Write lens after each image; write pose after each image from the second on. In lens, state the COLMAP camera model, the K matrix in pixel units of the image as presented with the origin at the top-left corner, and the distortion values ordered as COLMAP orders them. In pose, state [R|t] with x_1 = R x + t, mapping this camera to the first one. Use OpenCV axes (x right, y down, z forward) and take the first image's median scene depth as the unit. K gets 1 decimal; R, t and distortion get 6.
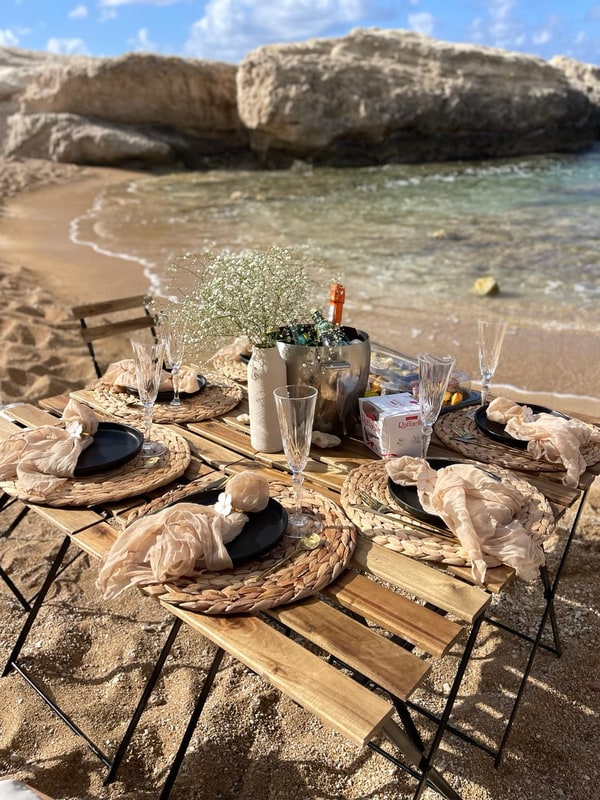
lens RADIAL K [[598.8, 0, 303.5], [0, 598.8, 411.0], [0, 0, 1]] dist [0.065053, -0.094362]
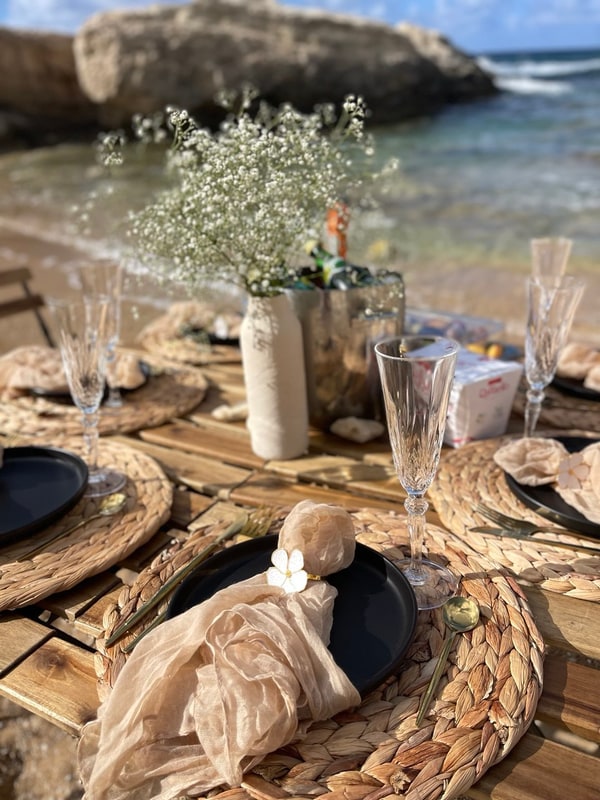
lens RADIAL K [[598.9, 0, 309.5], [0, 598.9, 416.9], [0, 0, 1]] dist [0.057284, -0.081081]
pose [[0.973281, -0.123772, 0.193405, -0.012820], [0.116675, 0.992024, 0.047706, -0.000419], [-0.197767, -0.023866, 0.979959, 0.029448]]
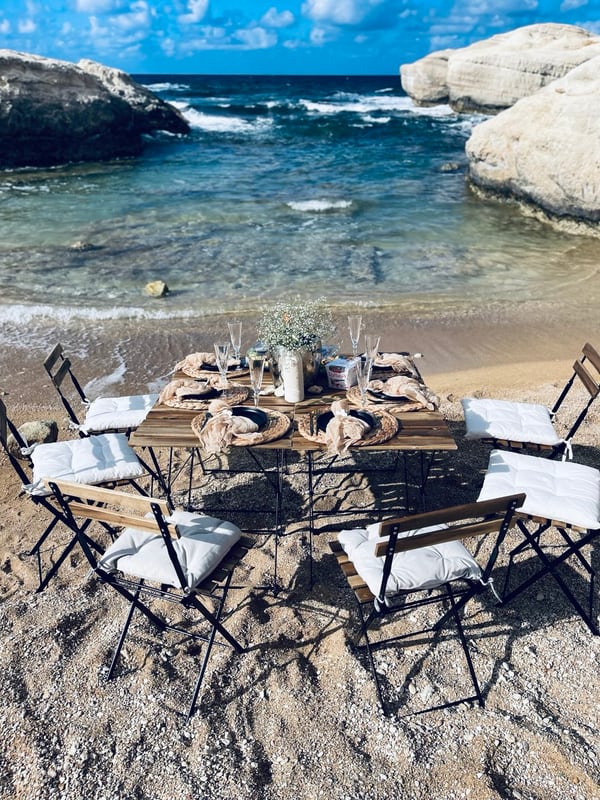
lens RADIAL K [[607.8, 0, 294.3], [0, 607.8, 407.3], [0, 0, 1]] dist [0.044328, -0.084196]
pose [[0.772017, -0.261920, 0.579127, -0.103128], [0.257025, 0.961974, 0.092436, -0.008487], [-0.581316, 0.077488, 0.809980, -0.050702]]
